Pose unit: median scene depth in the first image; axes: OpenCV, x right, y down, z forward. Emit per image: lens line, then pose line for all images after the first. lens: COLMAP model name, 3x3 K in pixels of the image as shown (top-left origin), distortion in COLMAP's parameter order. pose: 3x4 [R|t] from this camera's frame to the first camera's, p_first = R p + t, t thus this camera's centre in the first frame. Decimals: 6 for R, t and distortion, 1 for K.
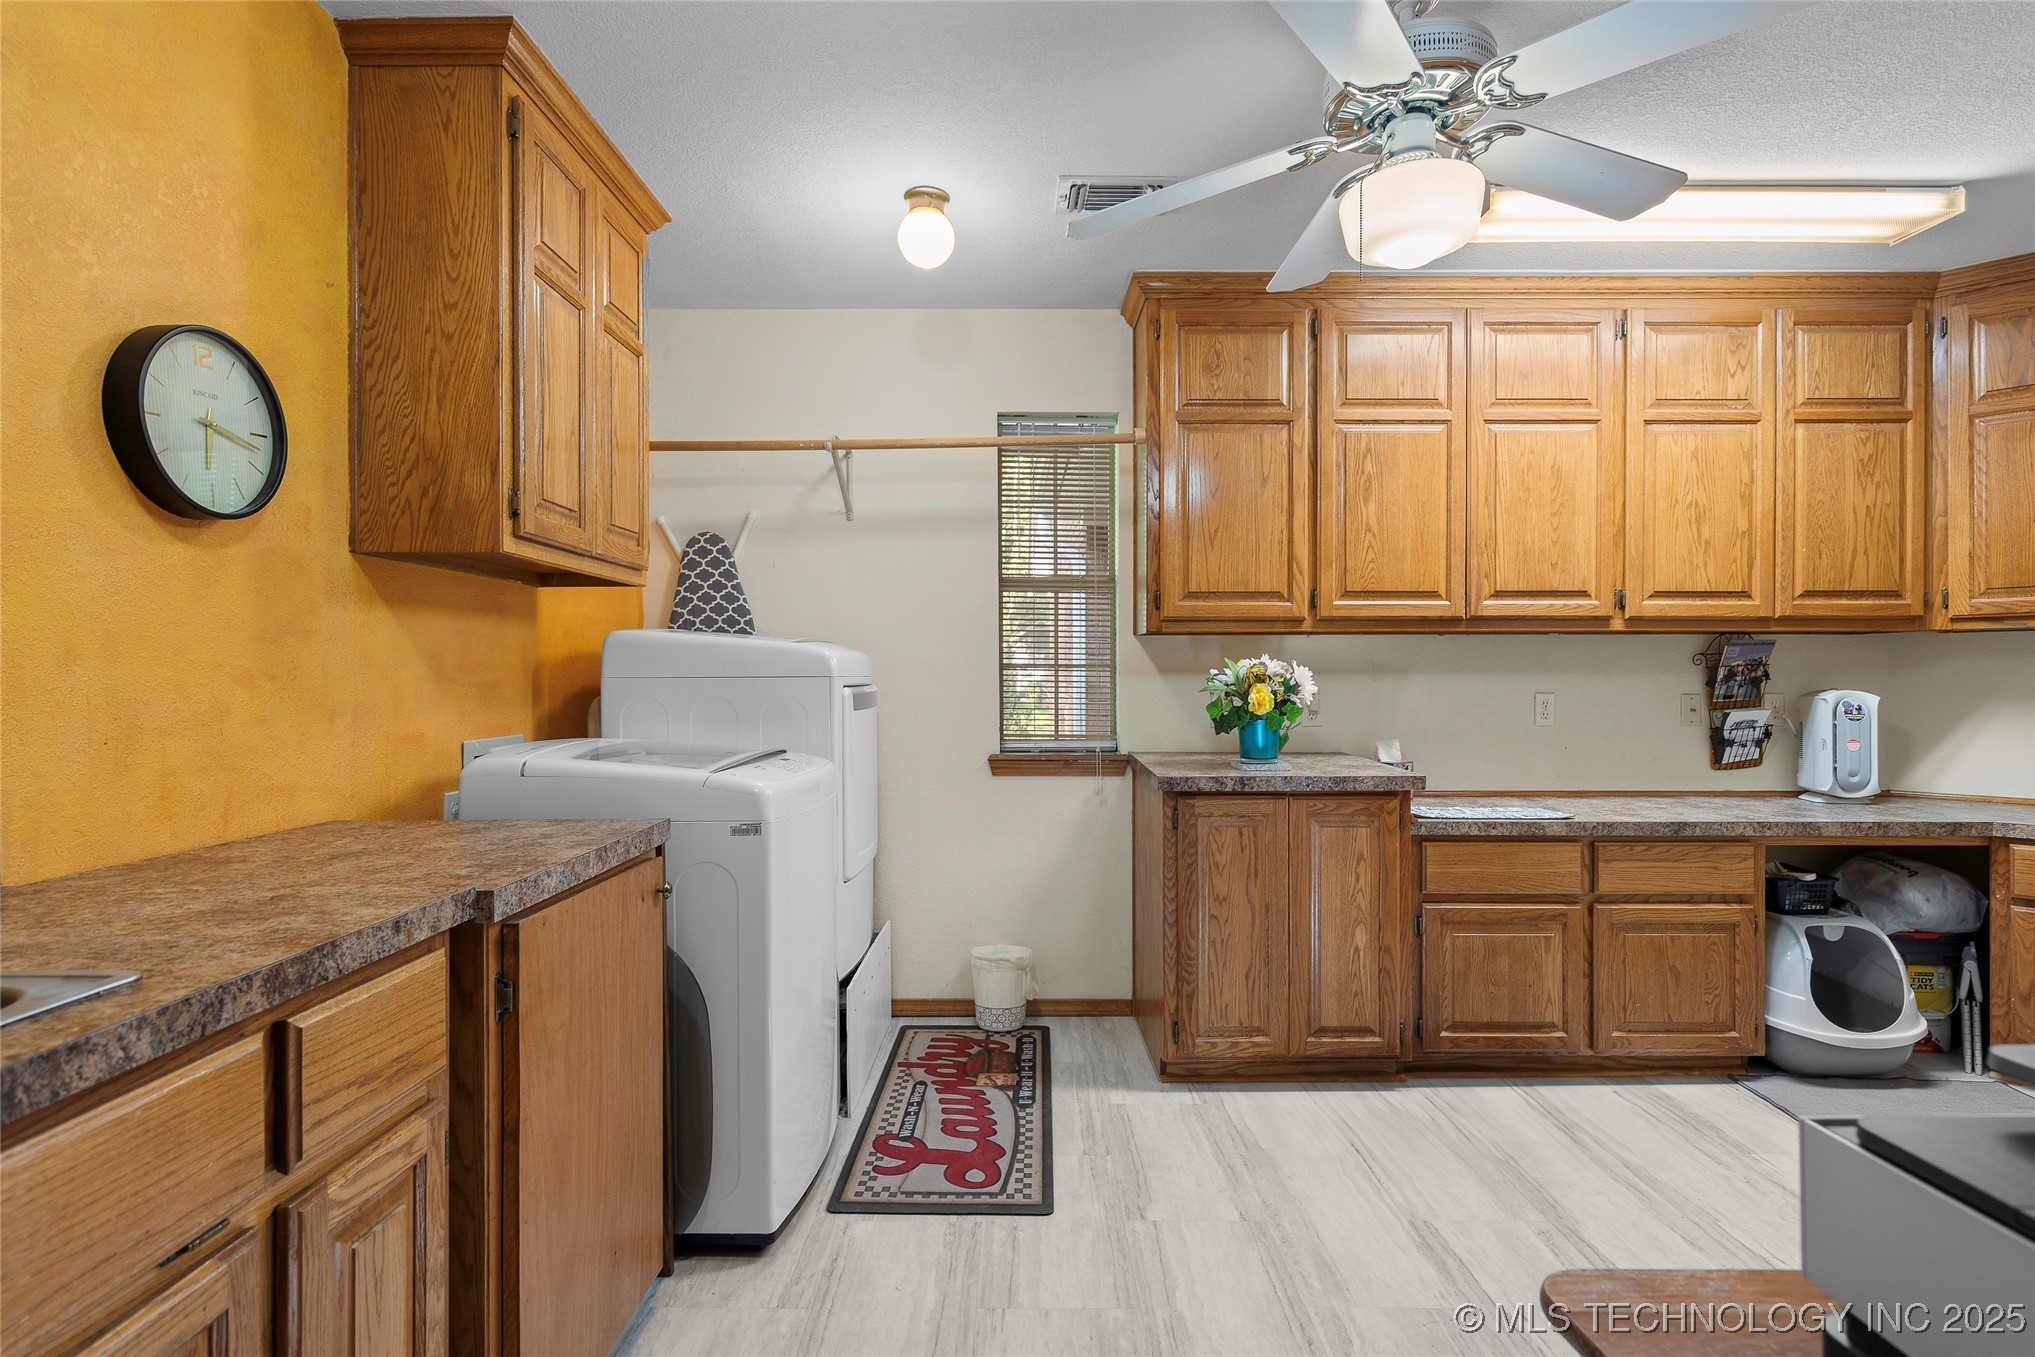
lens RADIAL K [[1011.7, 0, 1017.5], [0, 1011.7, 678.5], [0, 0, 1]] dist [0.000709, 0.000067]
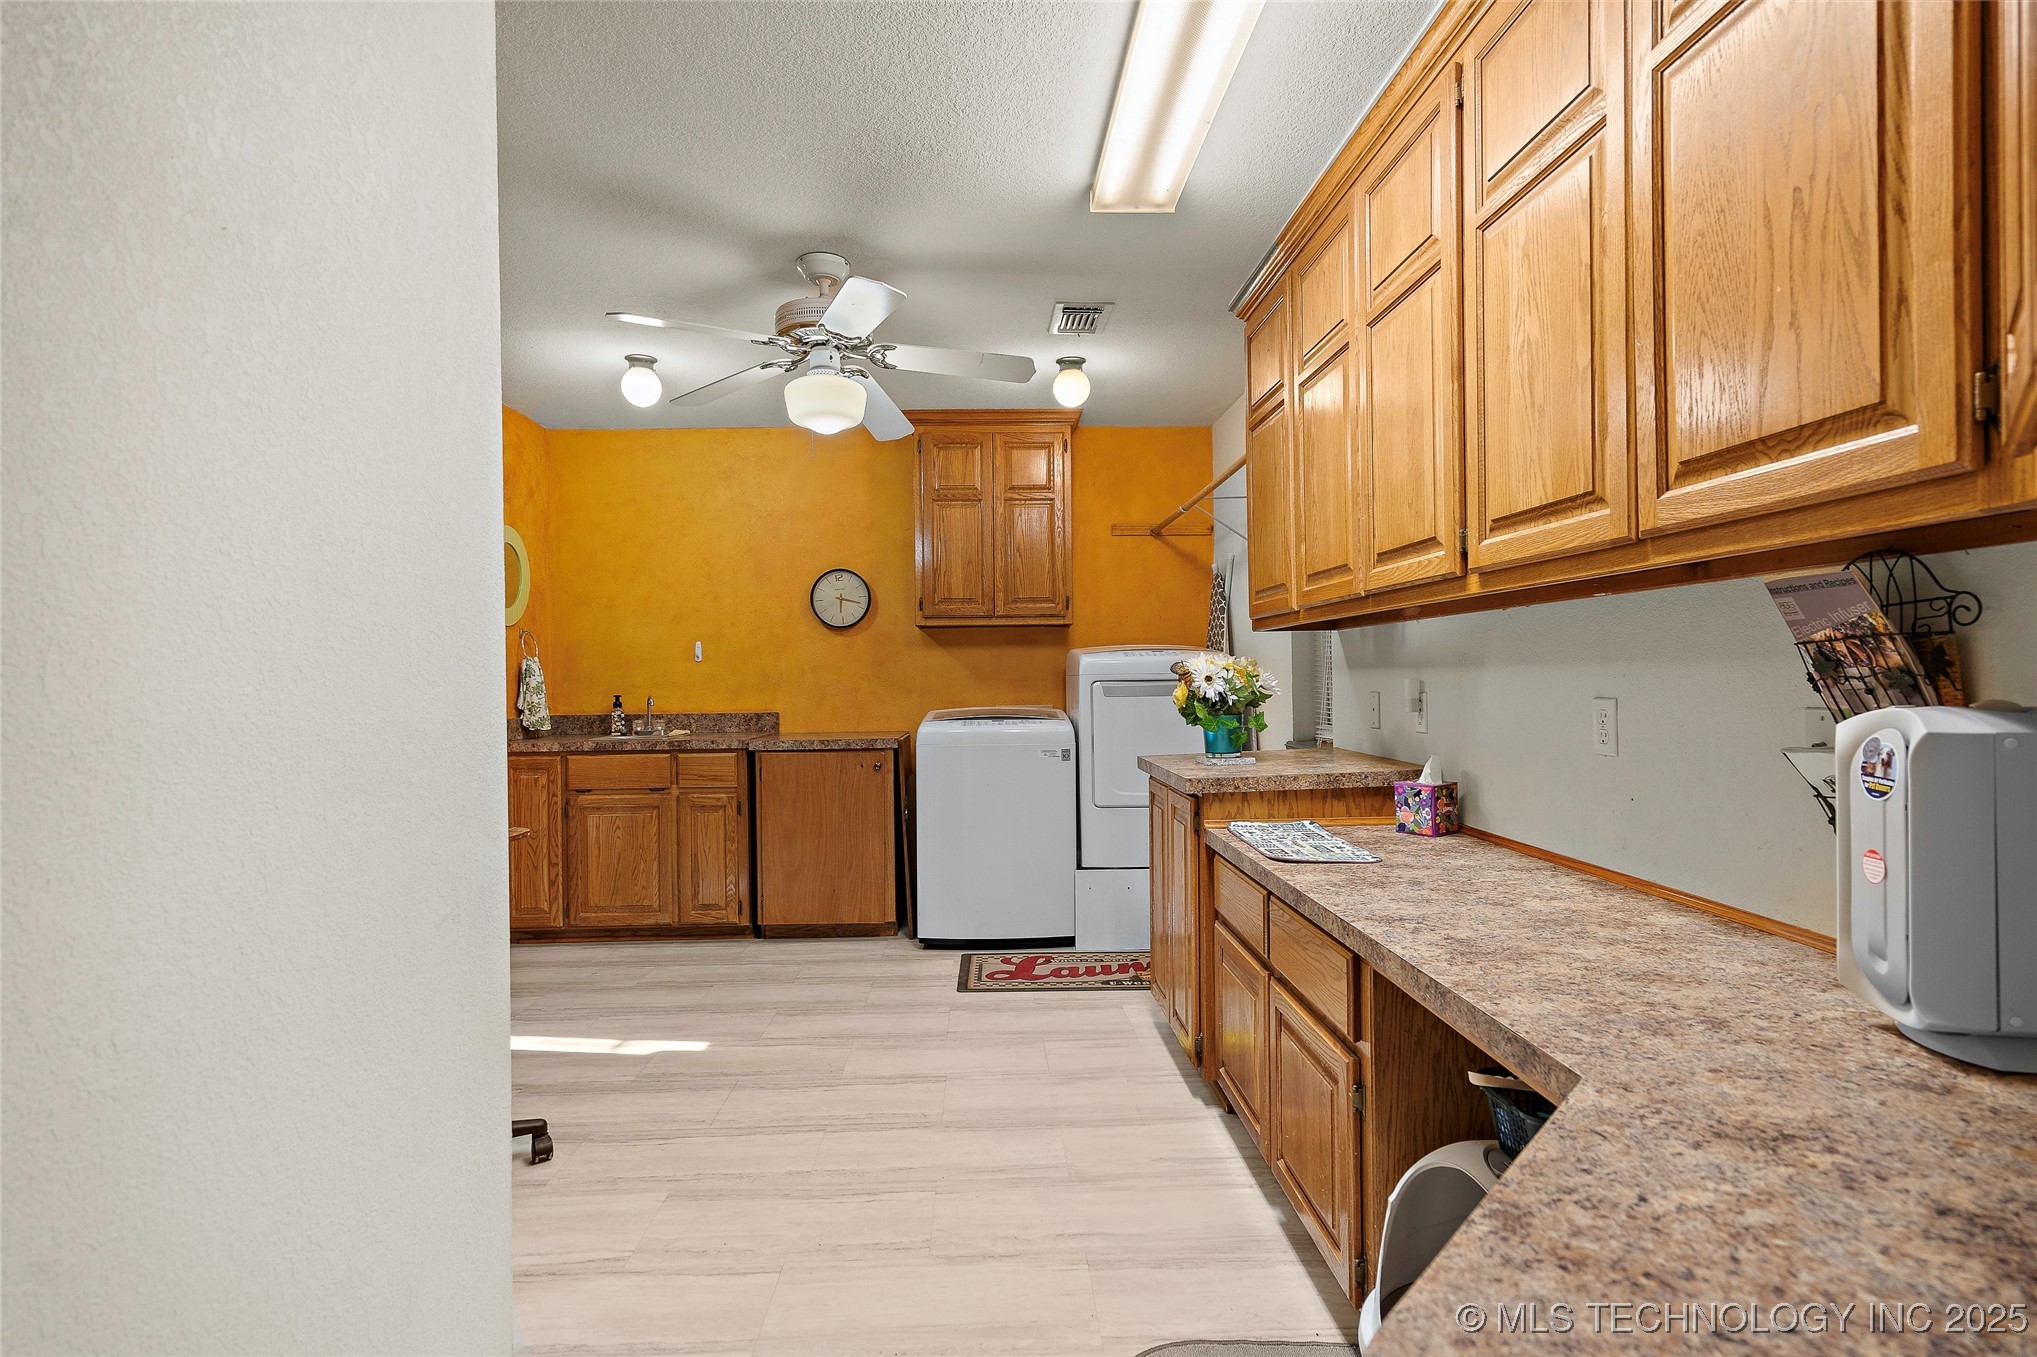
lens RADIAL K [[974.5, 0, 1018.5], [0, 974.5, 678.5], [0, 0, 1]] dist [-0.002682, -0.000523]
pose [[0.054964, 0.002262, -0.998486, 1.490293], [0.009255, 0.999953, 0.002774, -0.001969], [0.998445, -0.009394, 0.054941, 0.902506]]
